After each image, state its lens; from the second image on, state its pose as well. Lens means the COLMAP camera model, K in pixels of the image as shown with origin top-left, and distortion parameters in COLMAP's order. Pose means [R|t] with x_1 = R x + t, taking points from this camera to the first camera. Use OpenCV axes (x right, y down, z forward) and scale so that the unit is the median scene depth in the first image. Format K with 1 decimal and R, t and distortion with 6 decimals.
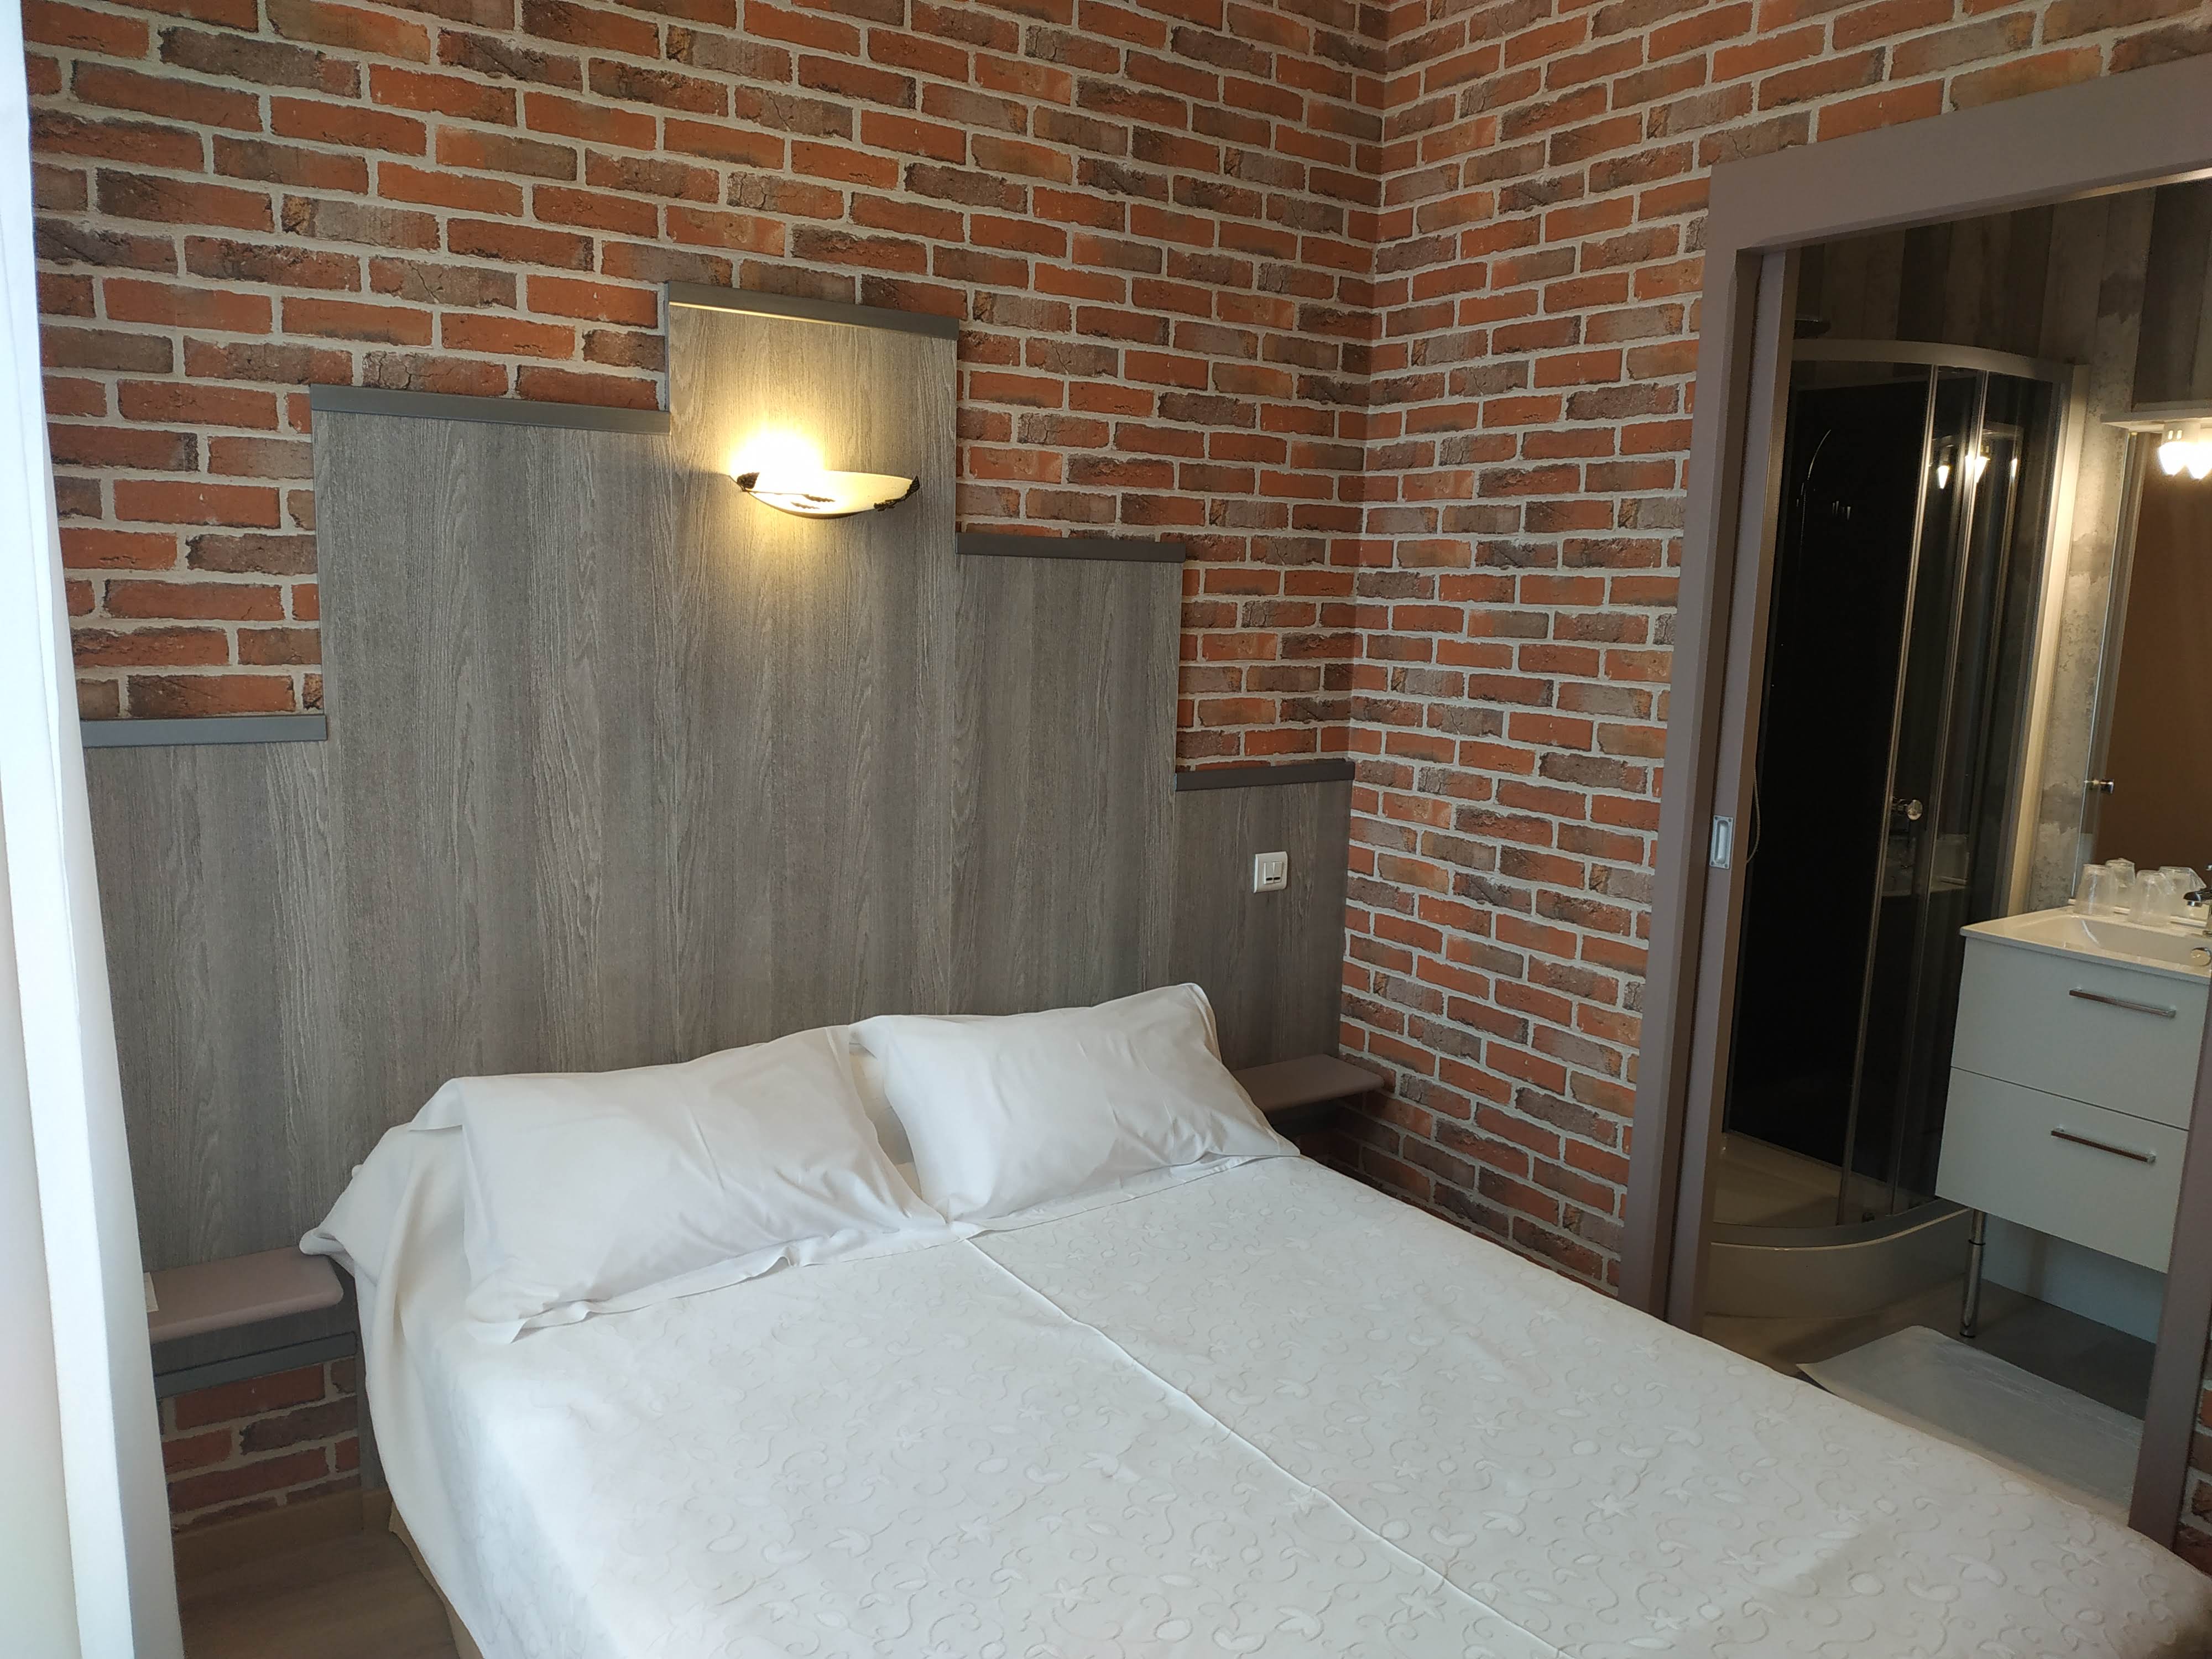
lens RADIAL K [[1586.2, 0, 1108.3], [0, 1586.2, 831.4], [0, 0, 1]] dist [-0.025994, -0.002939]
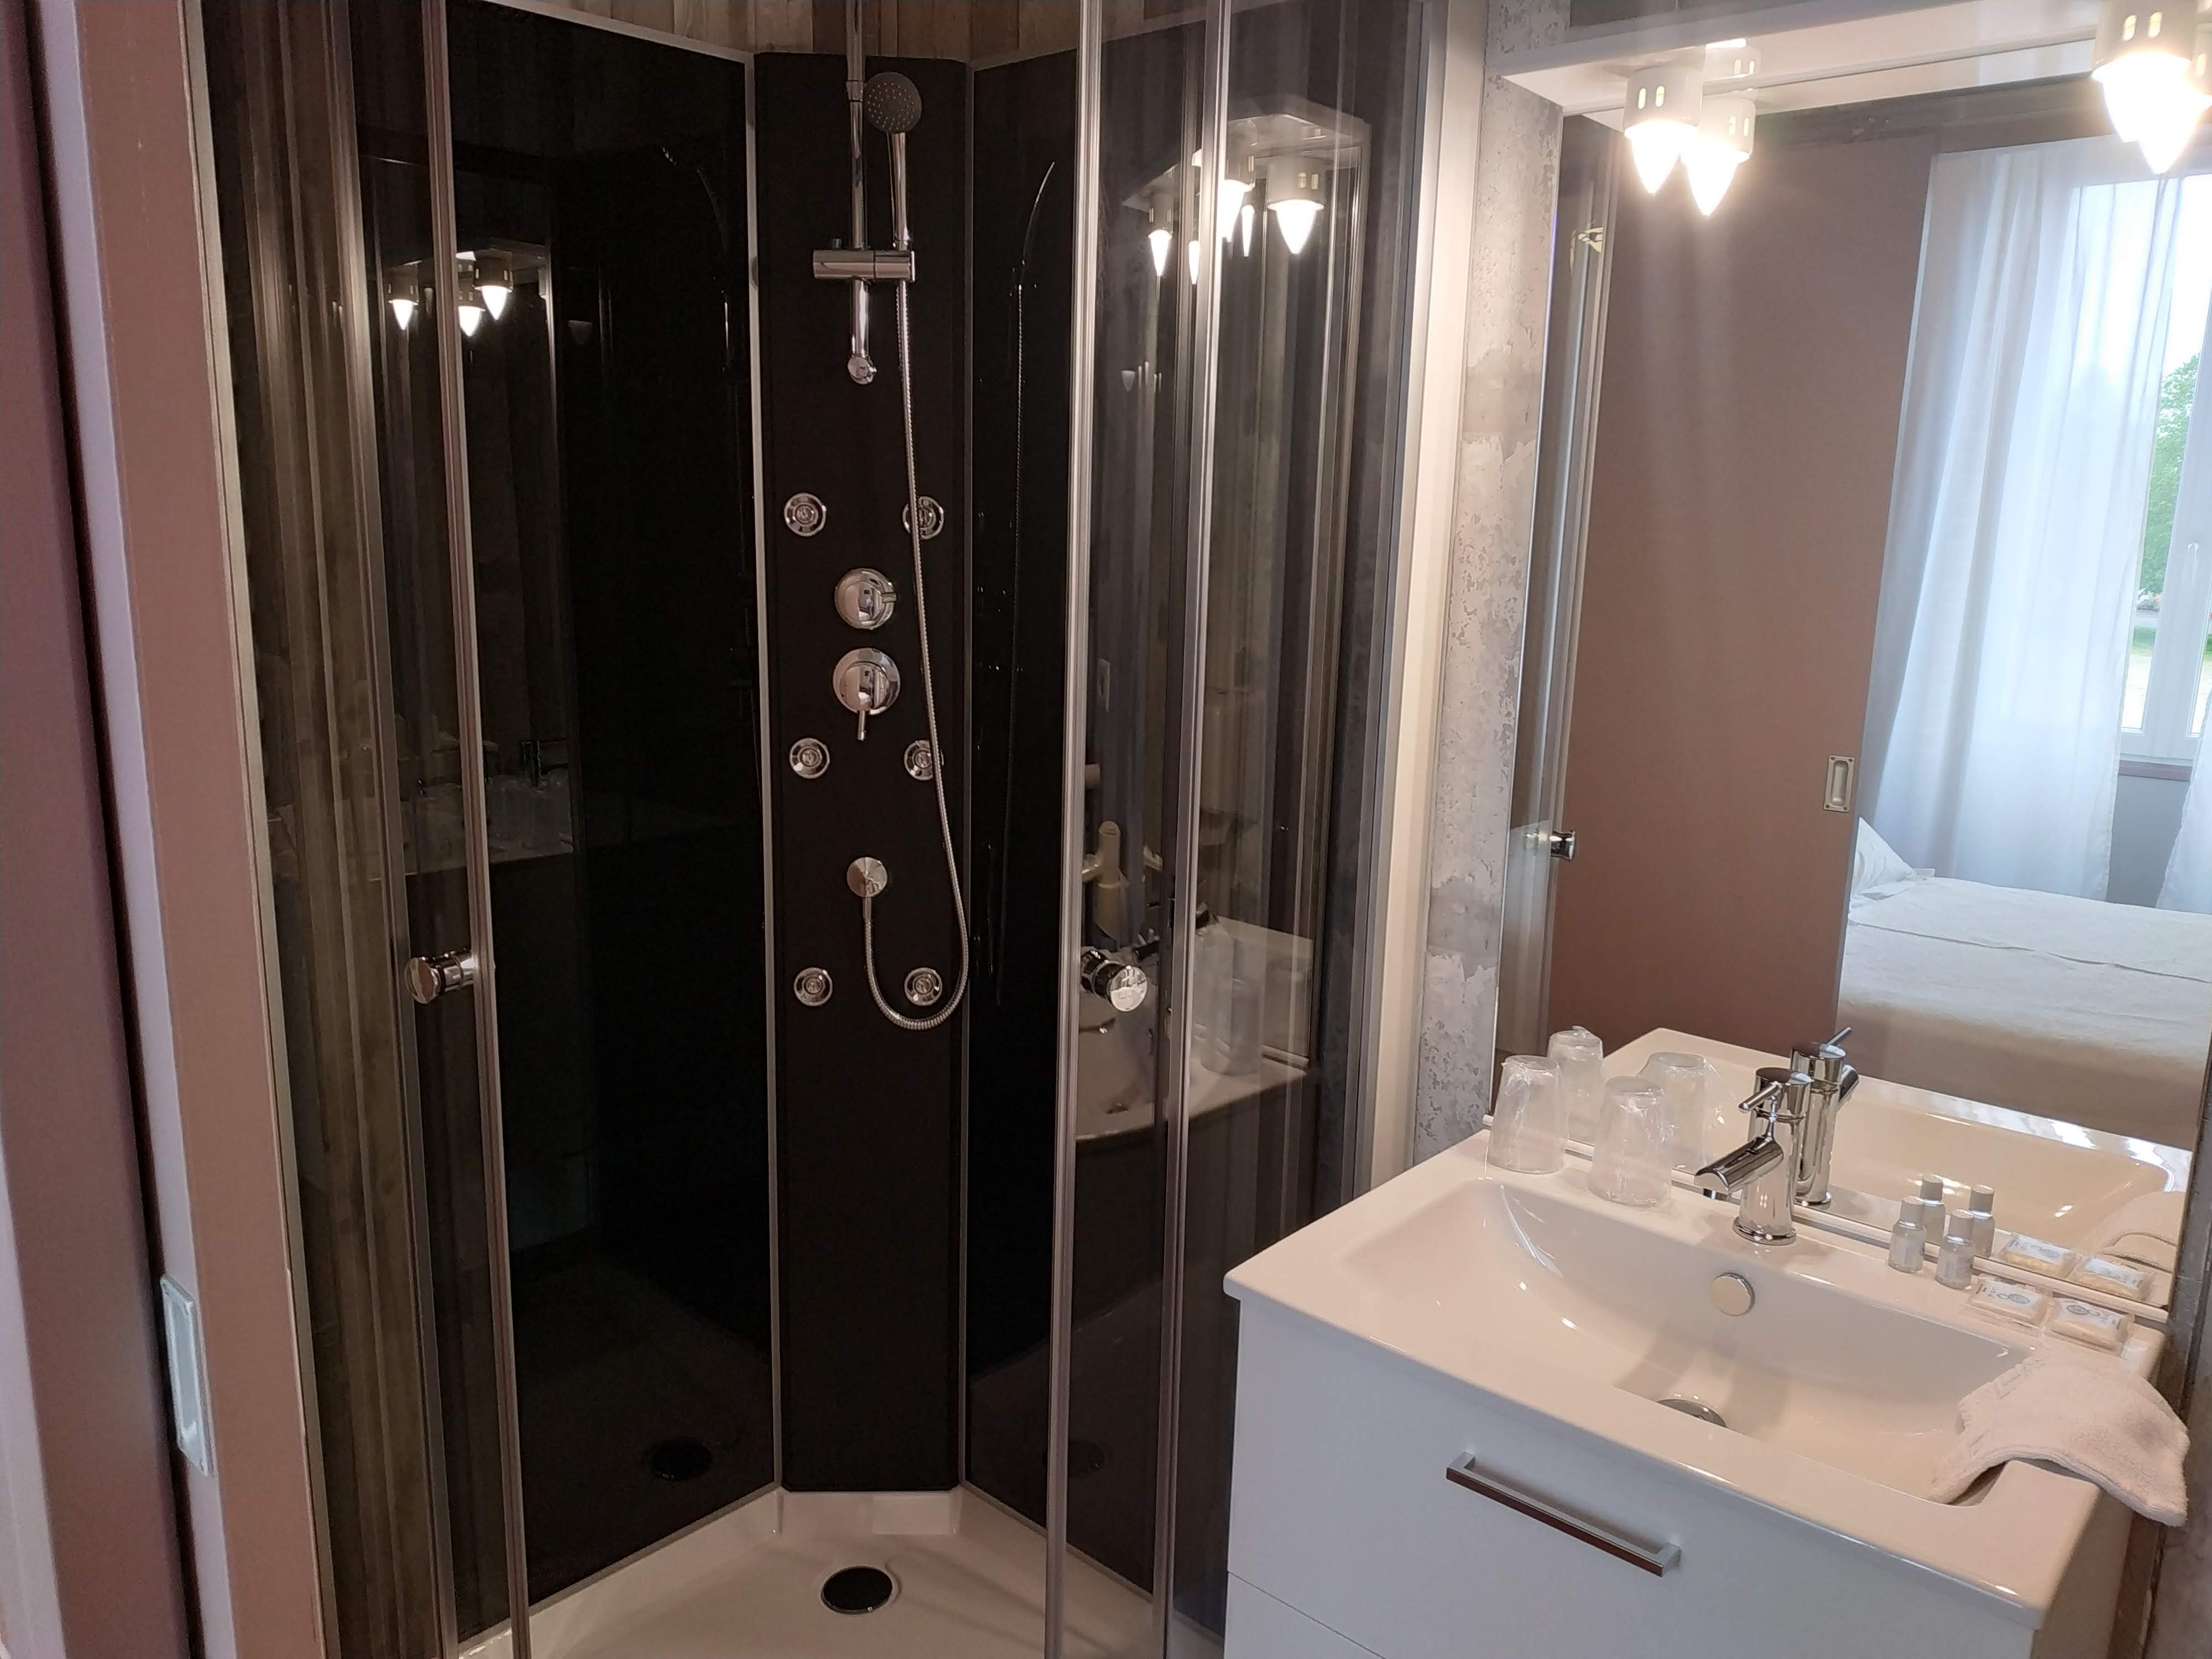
lens RADIAL K [[1586.2, 0, 1104.7], [0, 1586.2, 826.7], [0, 0, 1]] dist [-0.025994, -0.002939]
pose [[0.968464, -0.060394, 0.241722, 0.387628], [0.045531, 0.996739, 0.066616, -0.084653], [-0.244957, -0.053510, 0.968056, 0.562152]]
